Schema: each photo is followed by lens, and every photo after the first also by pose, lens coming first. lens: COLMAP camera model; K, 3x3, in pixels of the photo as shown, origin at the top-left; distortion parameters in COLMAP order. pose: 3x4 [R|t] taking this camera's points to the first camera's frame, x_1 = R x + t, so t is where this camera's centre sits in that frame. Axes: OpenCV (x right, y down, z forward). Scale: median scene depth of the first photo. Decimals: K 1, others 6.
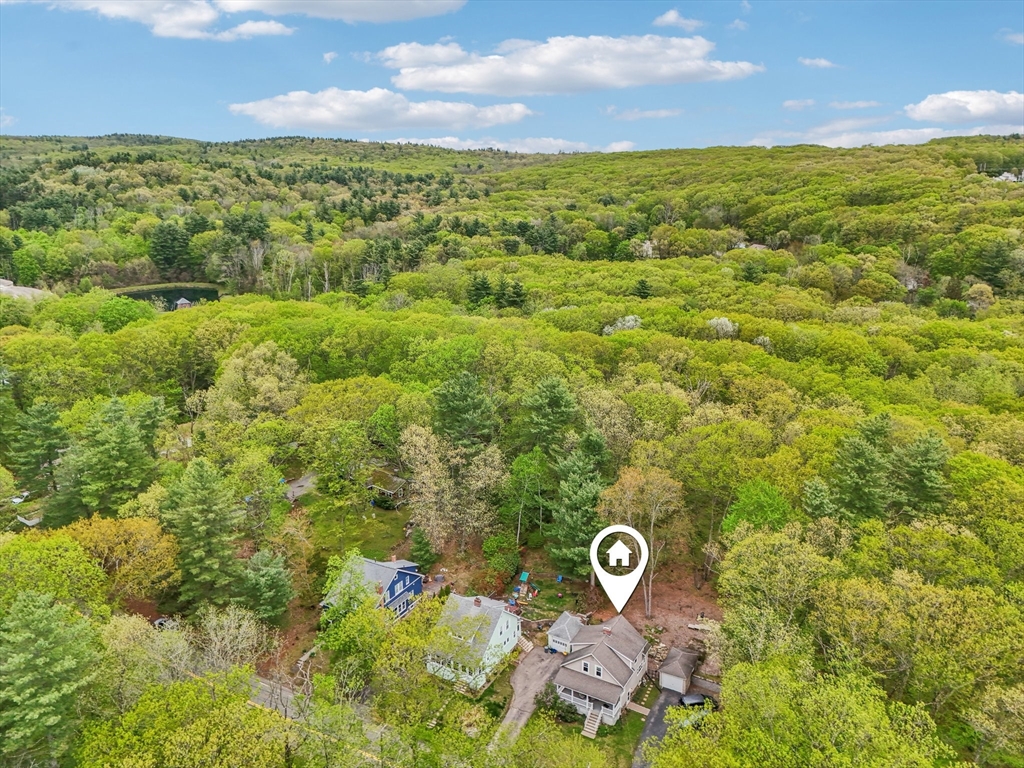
lens RADIAL K [[760.8, 0, 458.1], [0, 760.8, 385.5], [0, 0, 1]] dist [0.038026, -0.046536]
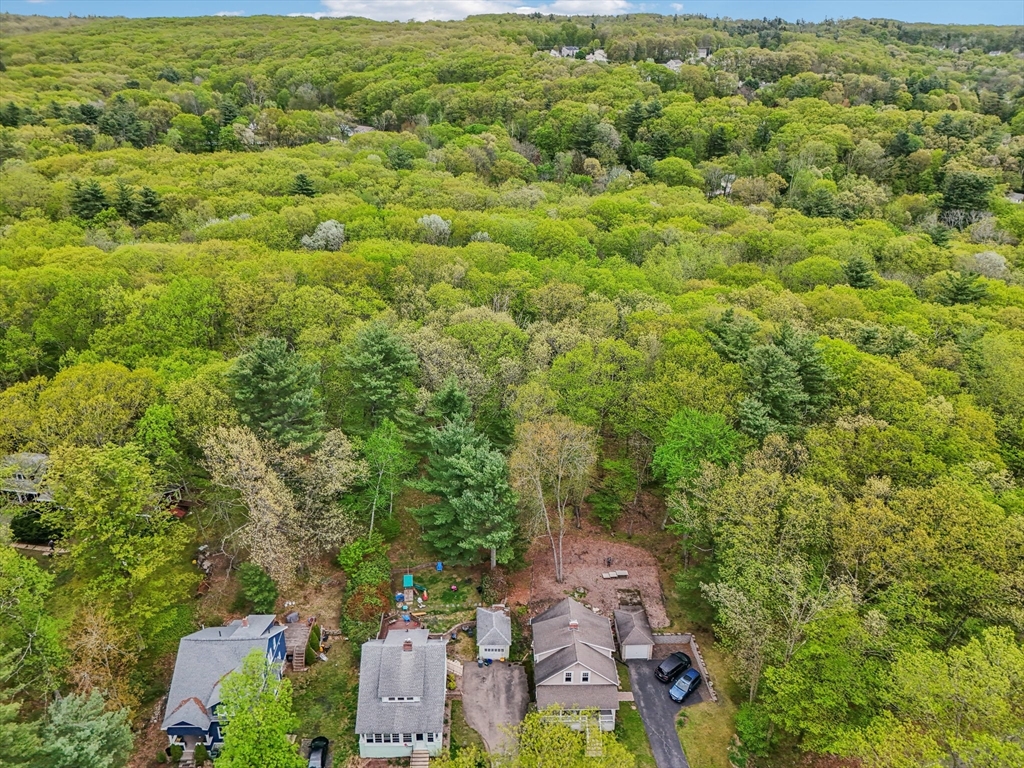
lens RADIAL K [[760.8, 0, 458.1], [0, 760.8, 385.5], [0, 0, 1]] dist [0.038026, -0.046536]
pose [[0.830983, -0.212699, 0.514030, -0.089783], [0.134287, 0.973389, 0.185688, -0.034080], [-0.539847, -0.085276, 0.837433, 0.120956]]
